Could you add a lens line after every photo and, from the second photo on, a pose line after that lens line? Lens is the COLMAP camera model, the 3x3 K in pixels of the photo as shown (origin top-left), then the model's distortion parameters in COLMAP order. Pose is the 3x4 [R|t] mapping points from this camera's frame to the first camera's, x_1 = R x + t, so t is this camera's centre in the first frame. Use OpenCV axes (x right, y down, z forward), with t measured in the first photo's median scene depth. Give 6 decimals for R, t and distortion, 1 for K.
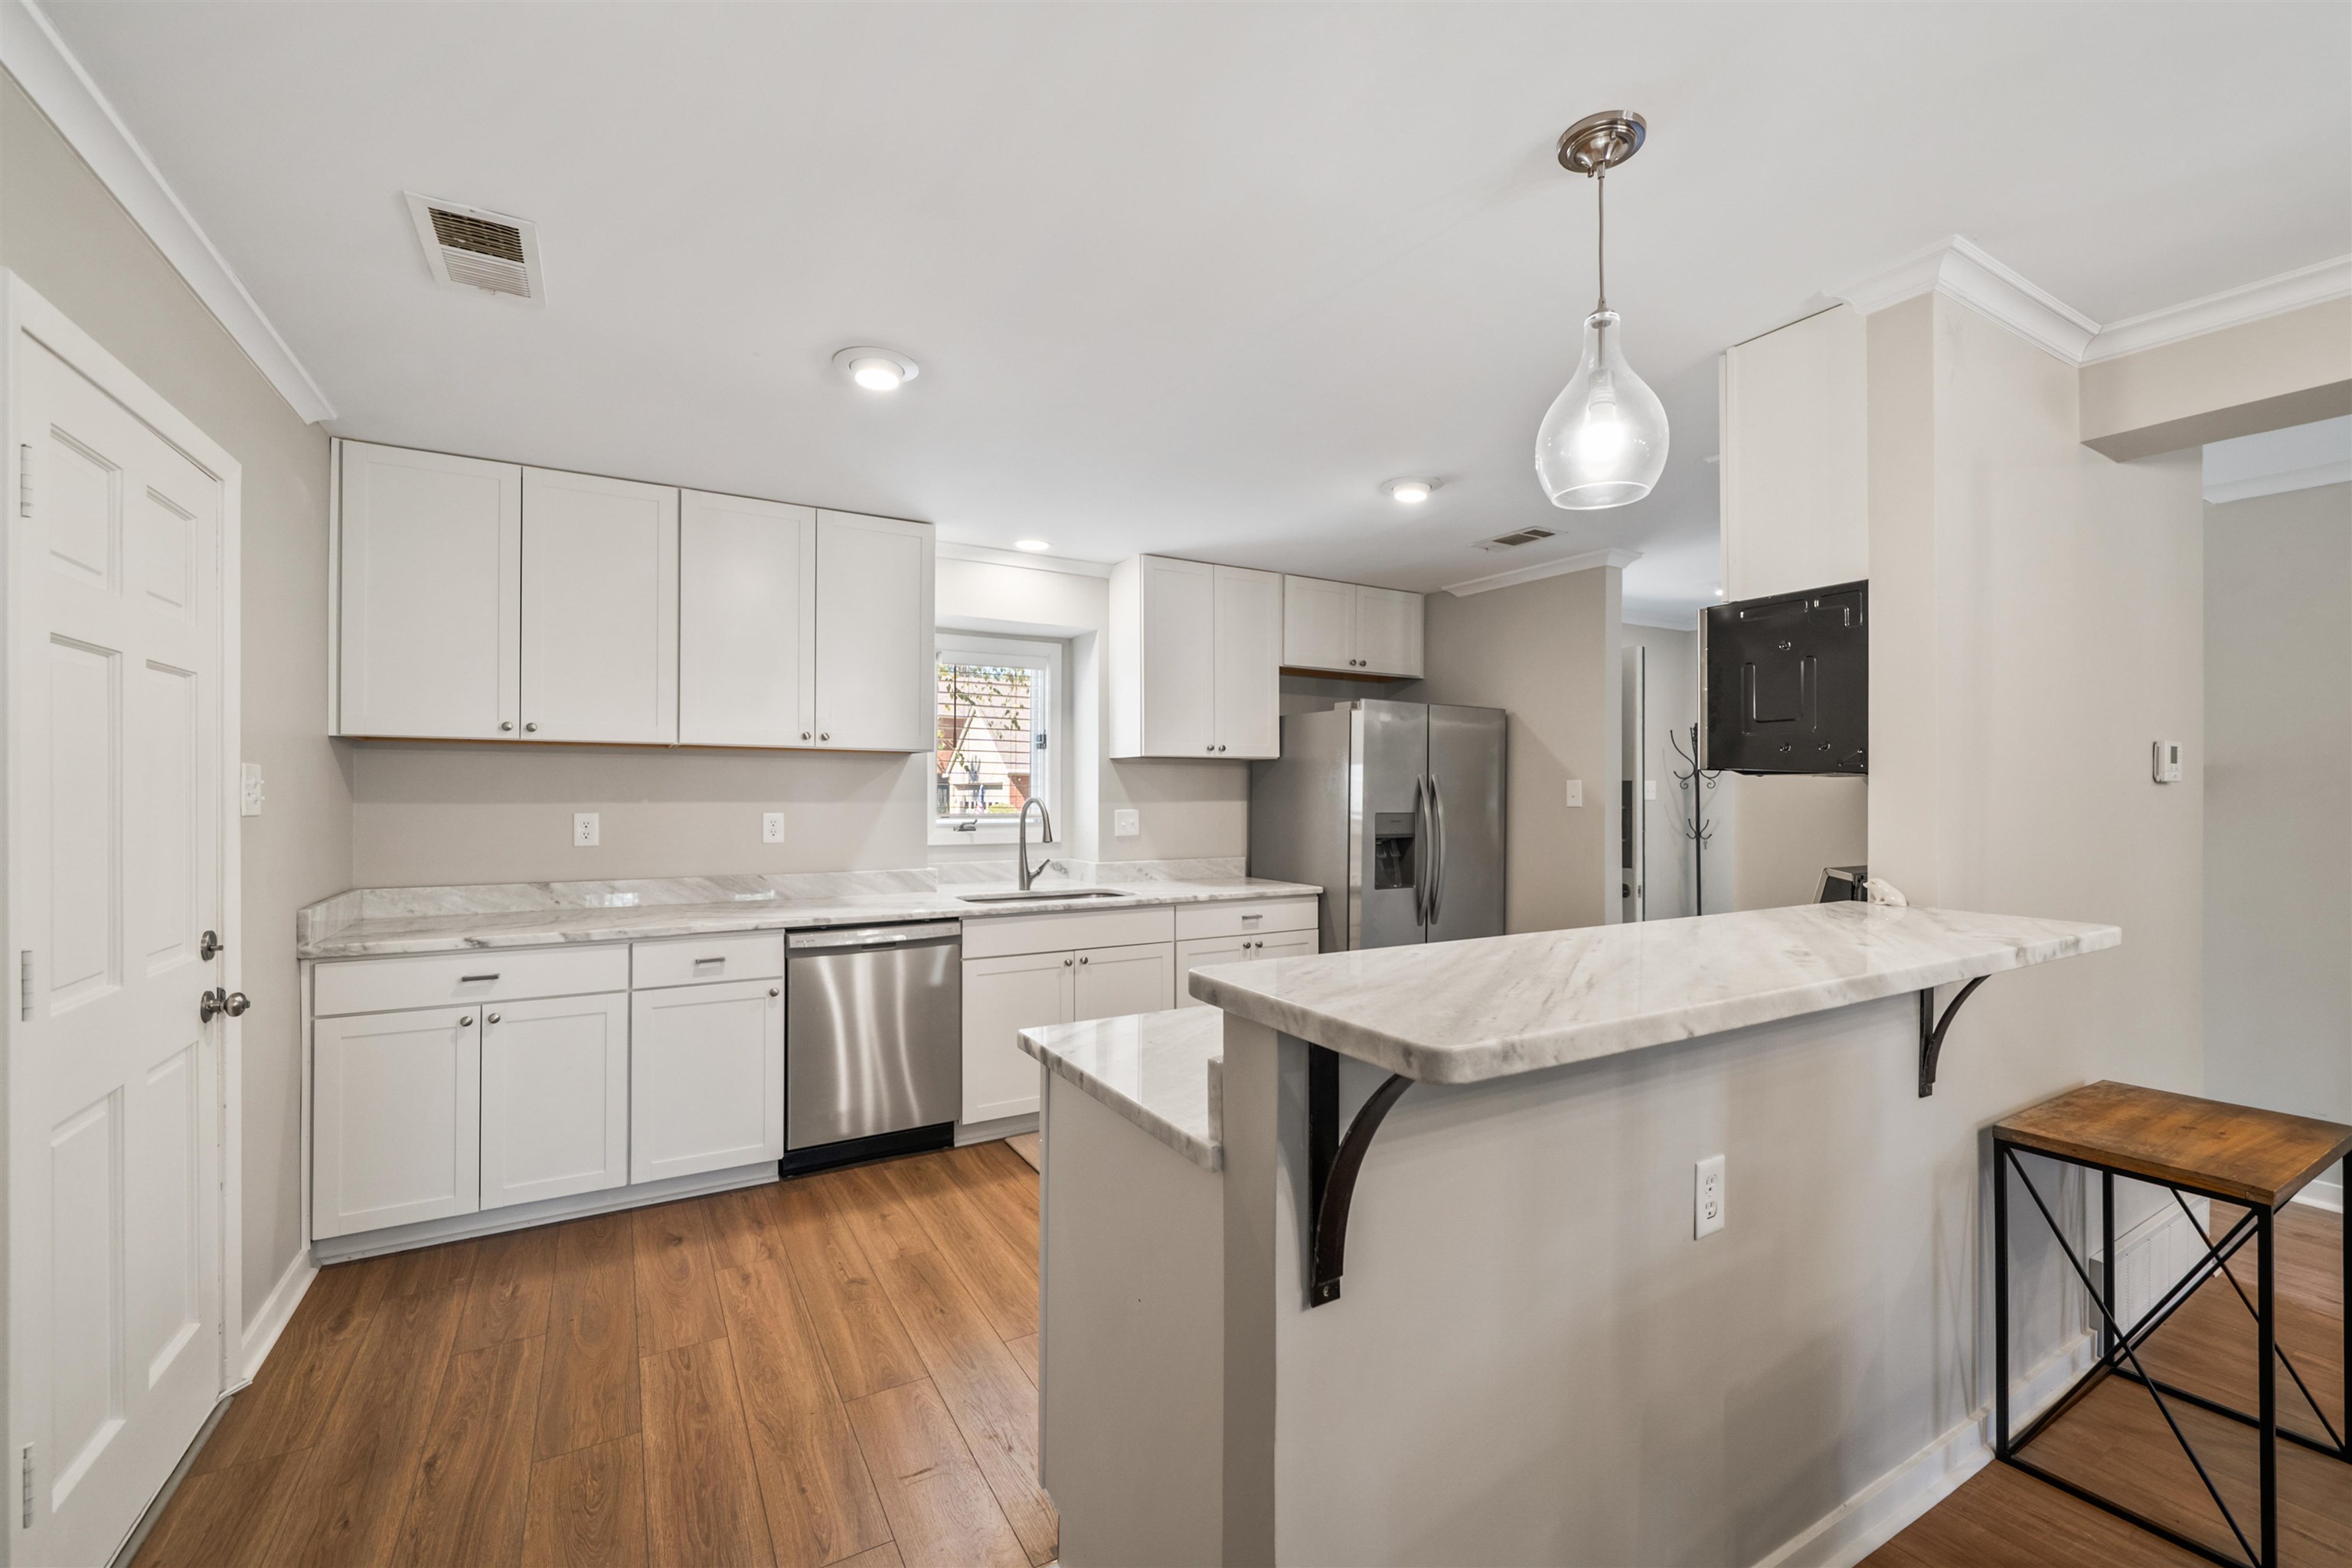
lens RADIAL K [[1001.3, 0, 1207.1], [0, 1001.3, 782.3], [0, 0, 1]] dist [0.000404, -0.000222]
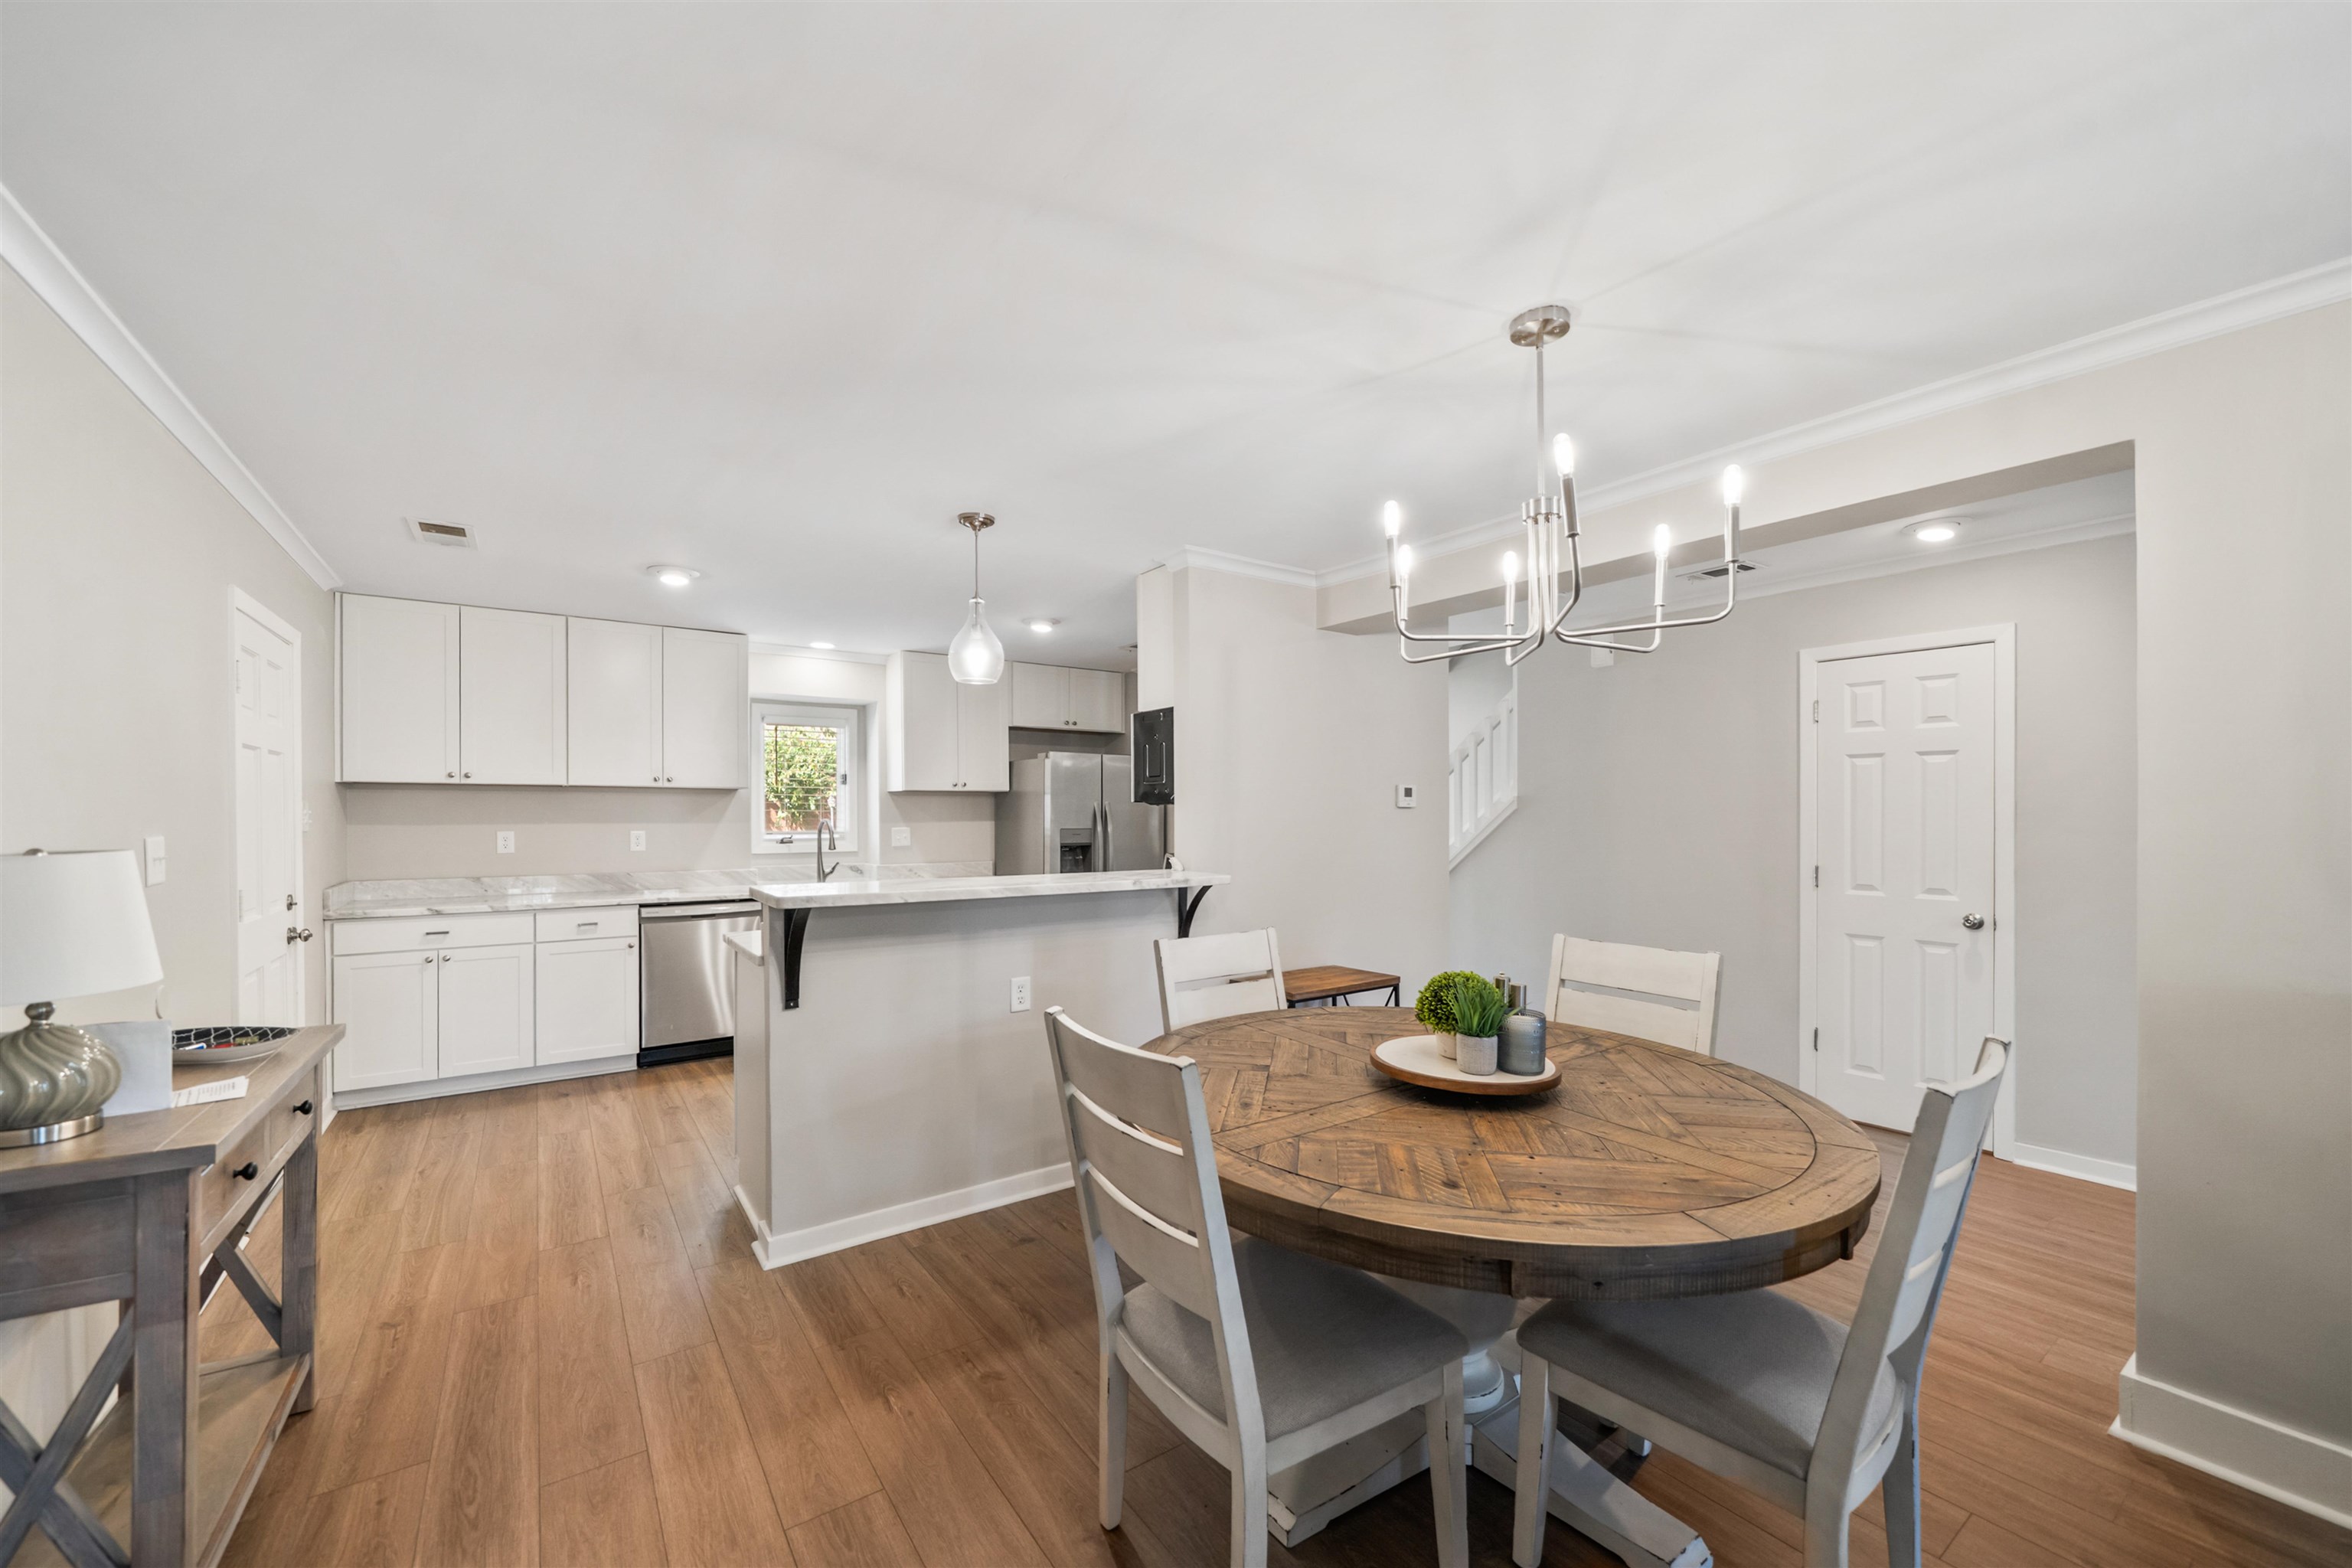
lens RADIAL K [[983.8, 0, 1196.2], [0, 983.8, 811.4], [0, 0, 1]] dist [-0.000855, -0.000931]
pose [[0.998500, -0.004034, 0.054607, 0.354687], [0.003657, 0.999969, 0.007002, -0.005465], [-0.054633, -0.006792, 0.998483, -0.561489]]
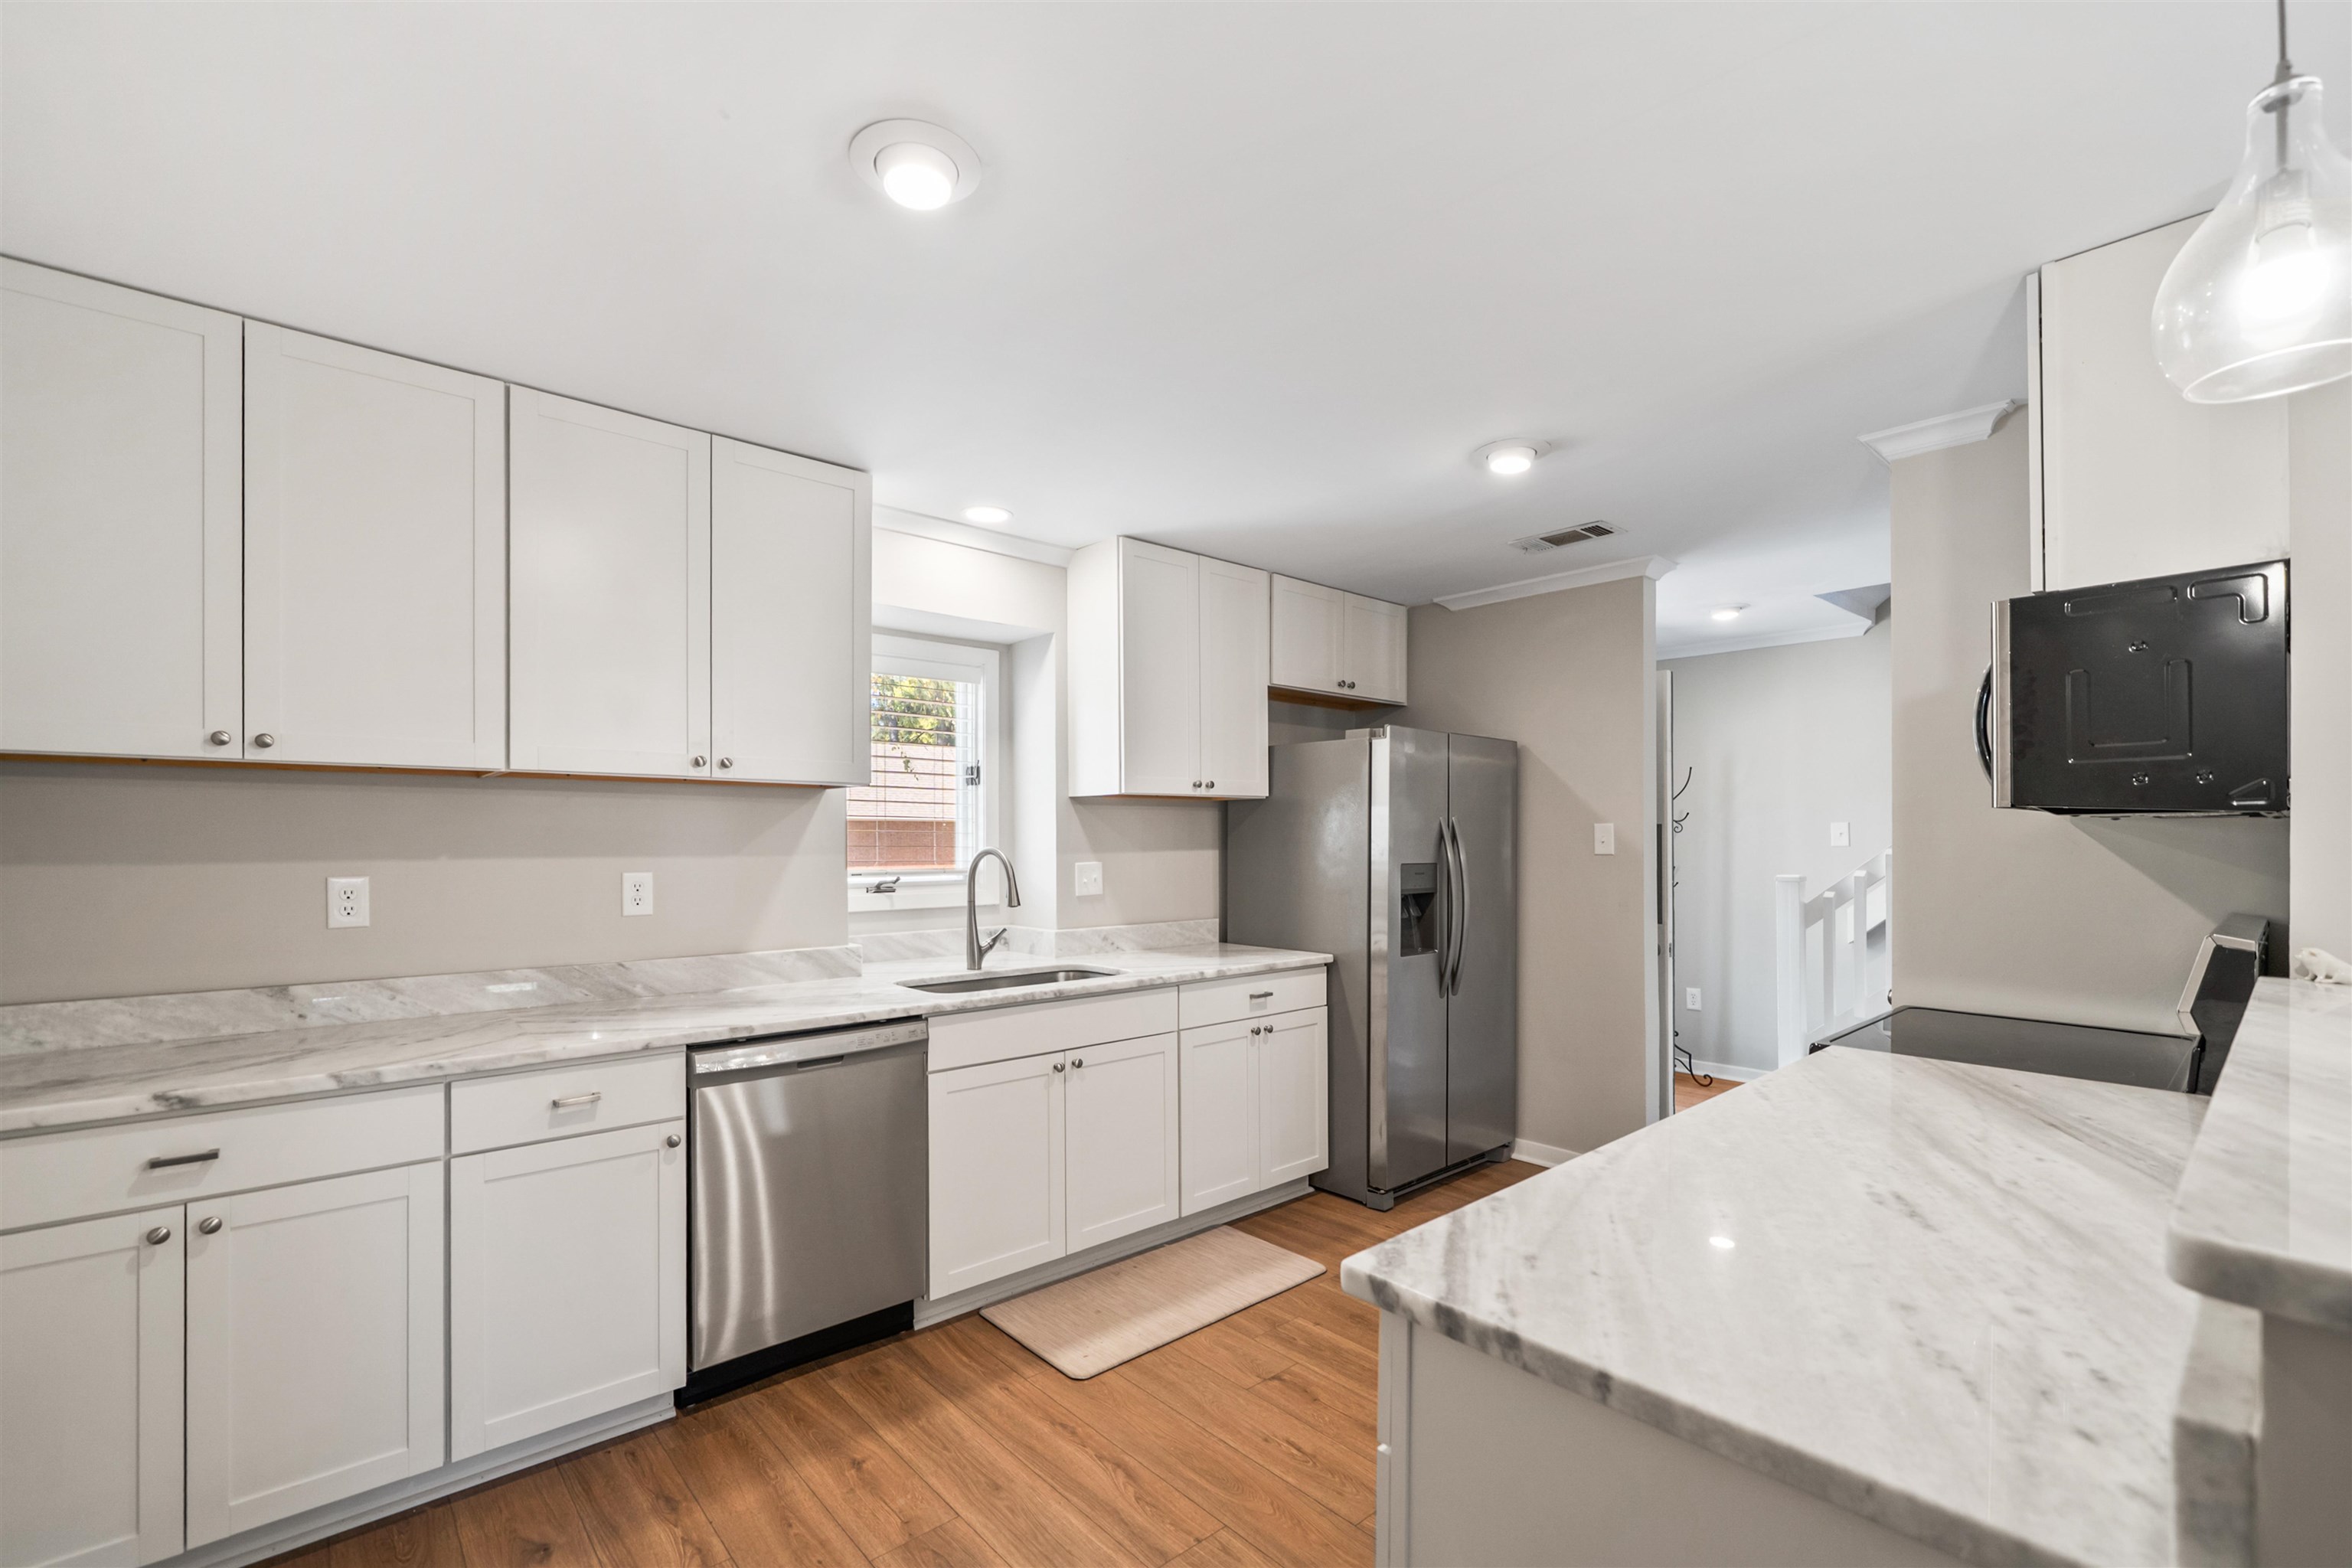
lens RADIAL K [[1001.3, 0, 1129.8], [0, 1001.3, 832.4], [0, 0, 1]] dist [0.000404, -0.000222]
pose [[0.984449, -0.003111, 0.175645, -0.246138], [0.002208, 0.999983, 0.005332, -0.000293], [-0.175659, -0.004861, 0.984439, 0.282899]]
